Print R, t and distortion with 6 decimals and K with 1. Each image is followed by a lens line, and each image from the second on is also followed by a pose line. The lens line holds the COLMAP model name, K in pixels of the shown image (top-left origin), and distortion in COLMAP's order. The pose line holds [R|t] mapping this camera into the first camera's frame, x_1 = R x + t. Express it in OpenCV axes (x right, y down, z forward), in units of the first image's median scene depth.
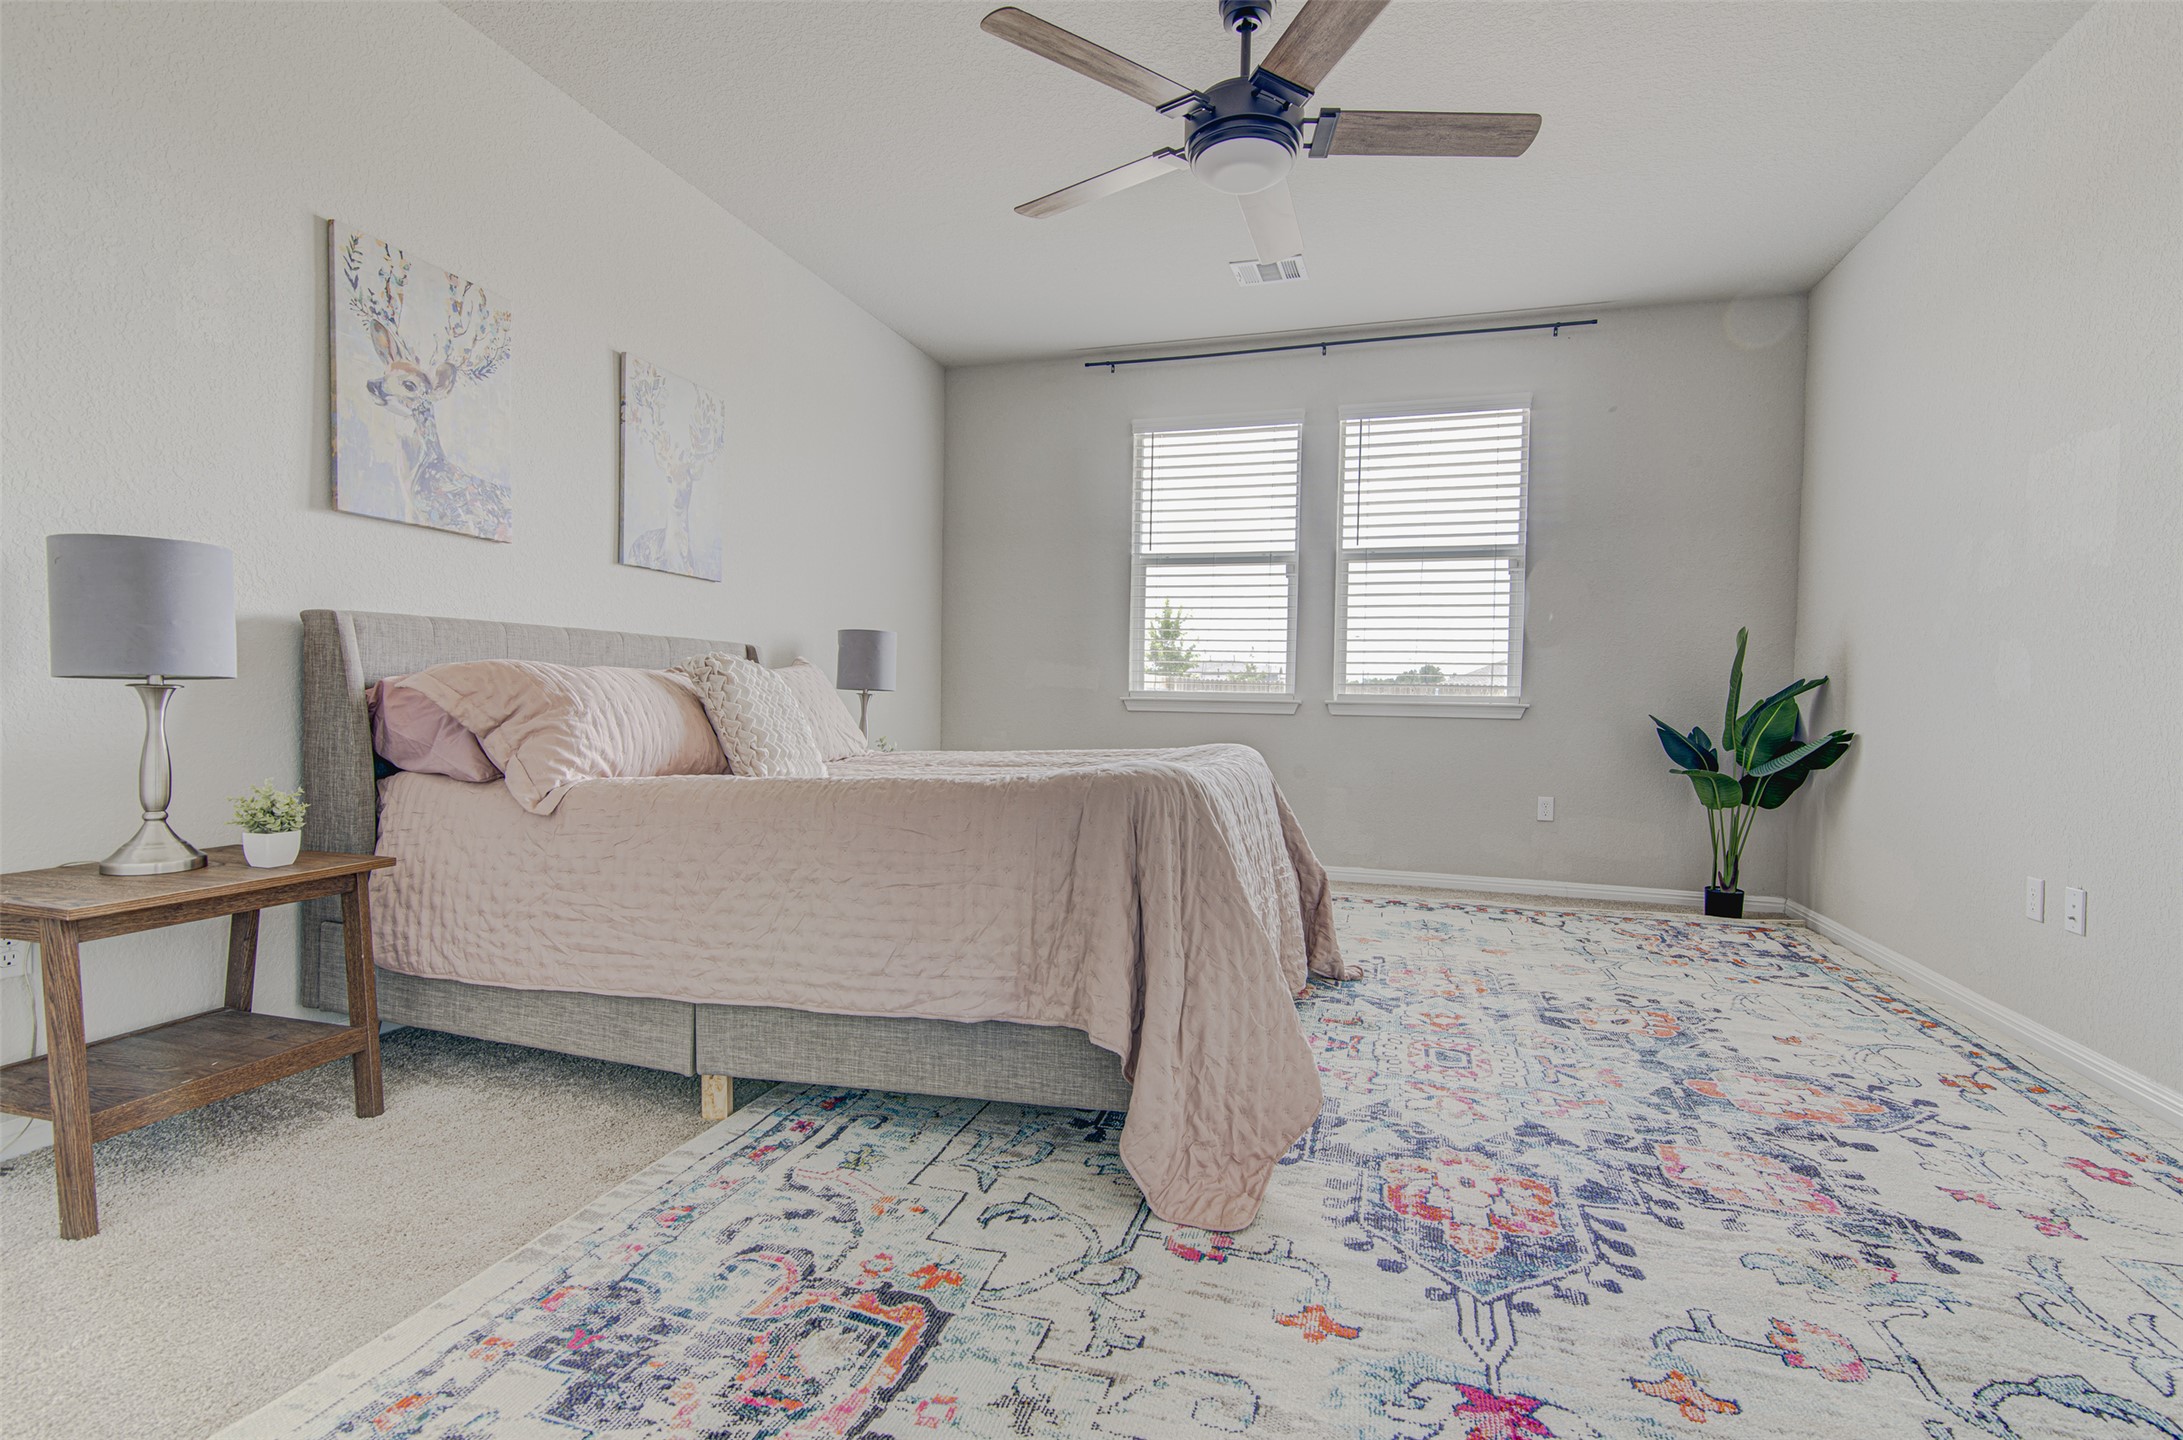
lens RADIAL K [[1013.2, 0, 1087.5], [0, 1013.2, 726.1], [0, 0, 1]] dist [0.018426, -0.002381]
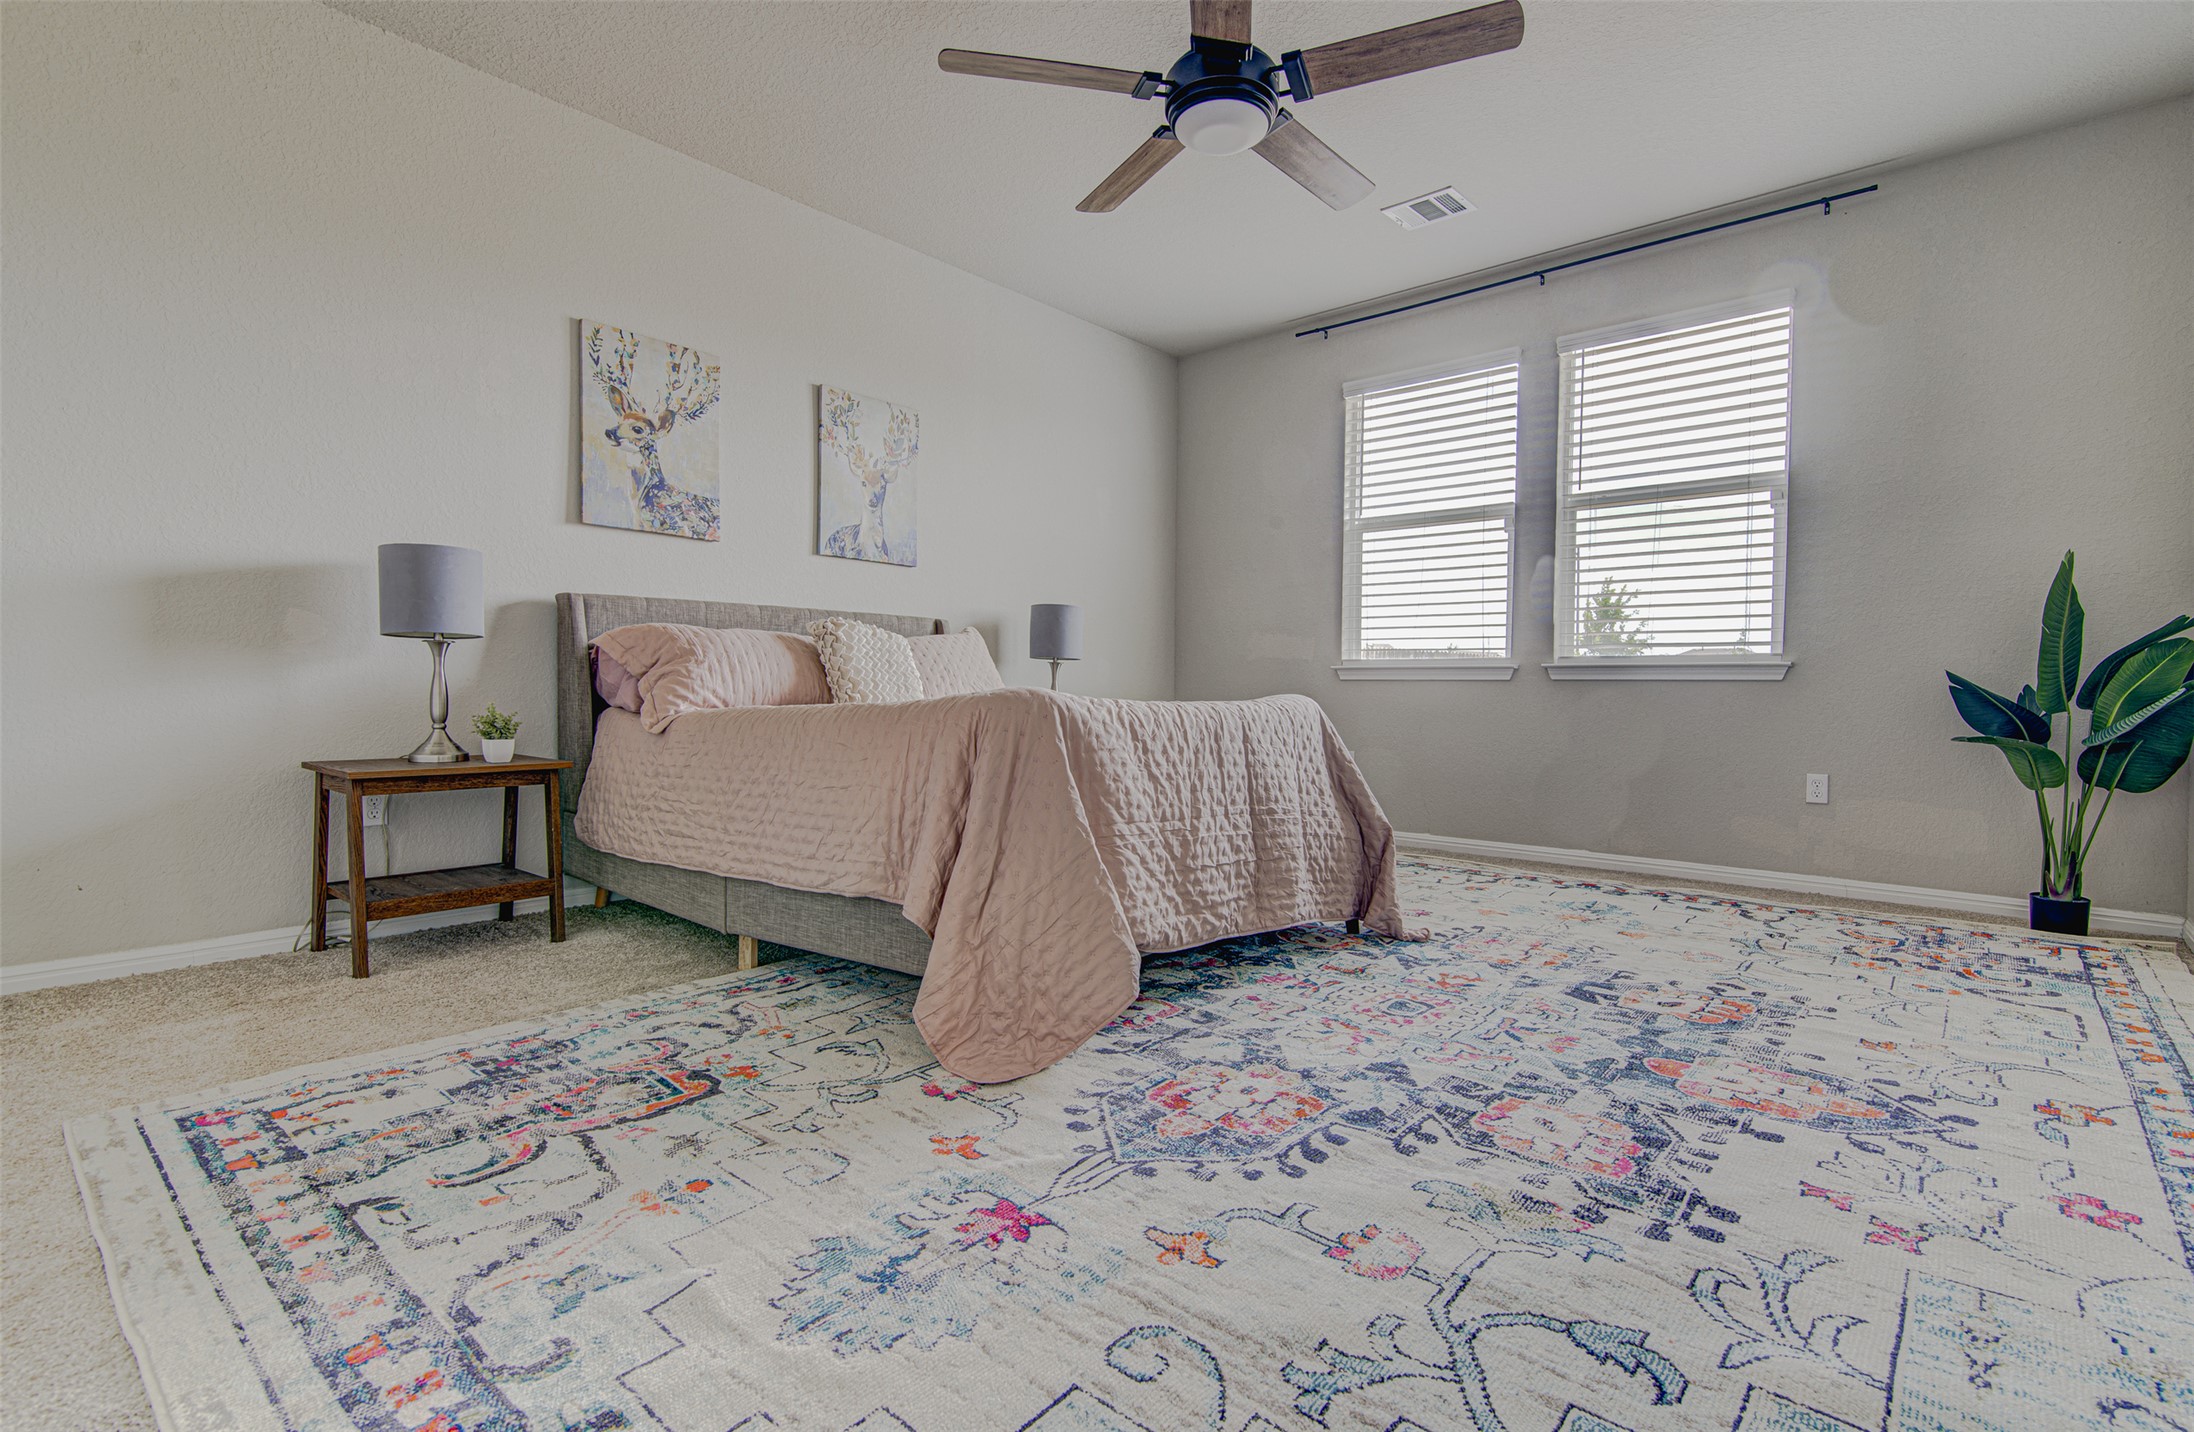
lens RADIAL K [[1021.4, 0, 1094.5], [0, 1021.4, 714.7], [0, 0, 1]] dist [0.016766, -0.000695]
pose [[0.911867, 0.001993, -0.410481, 0.512578], [-0.006226, 0.999940, -0.008975, 0.064555], [0.410439, 0.010740, 0.911825, -0.001172]]
